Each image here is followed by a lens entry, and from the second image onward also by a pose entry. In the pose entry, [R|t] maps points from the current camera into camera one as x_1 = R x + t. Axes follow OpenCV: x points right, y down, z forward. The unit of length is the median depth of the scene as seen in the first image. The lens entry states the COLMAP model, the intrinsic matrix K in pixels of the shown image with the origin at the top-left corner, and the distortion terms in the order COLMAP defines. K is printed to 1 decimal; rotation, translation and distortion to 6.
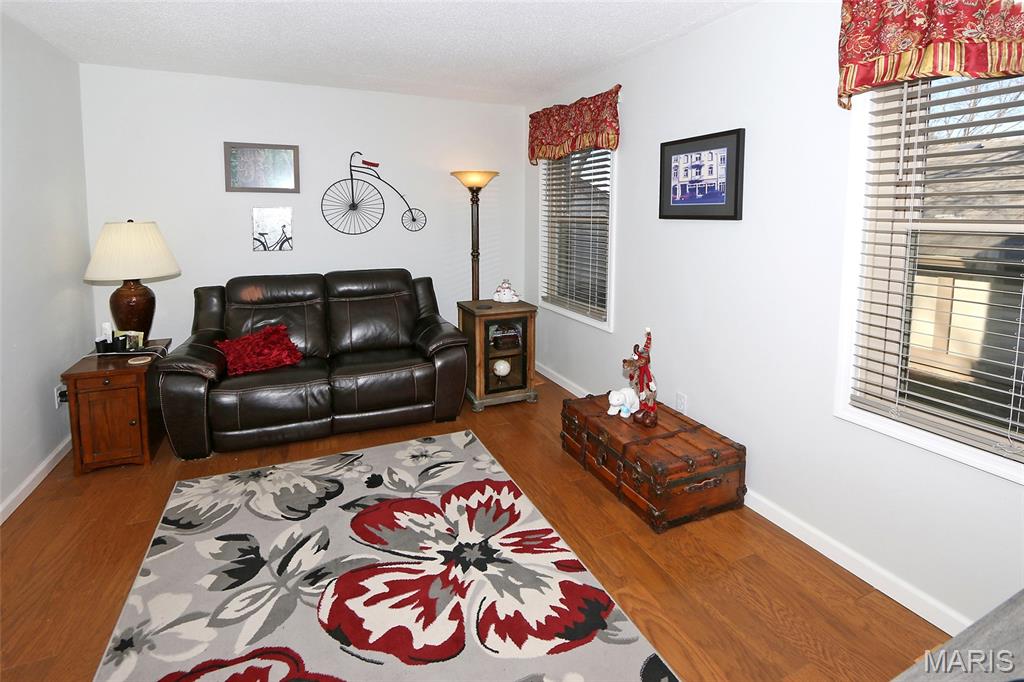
lens RADIAL K [[478.2, 0, 507.0], [0, 478.2, 270.1], [0, 0, 1]] dist [-0.006301, -0.000302]
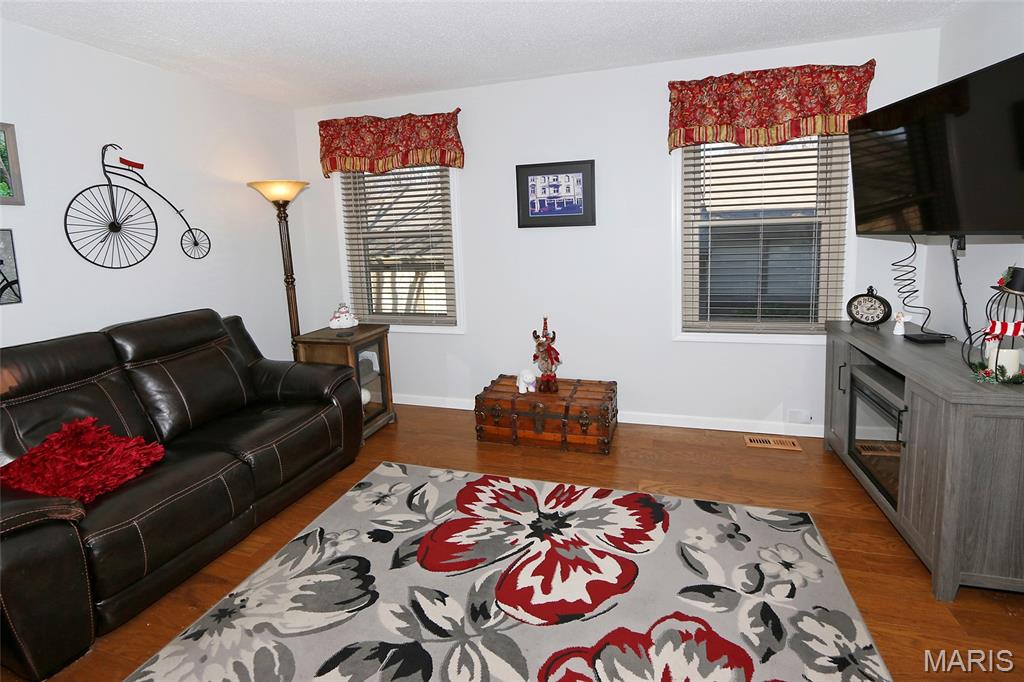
lens RADIAL K [[485.1, 0, 509.0], [0, 485.1, 306.9], [0, 0, 1]] dist [-0.009667, 0.000013]
pose [[0.663094, -0.142689, 0.734811, -0.737272], [0.123277, 0.989076, 0.080818, -0.013725], [-0.738316, 0.036995, 0.673440, 0.226072]]
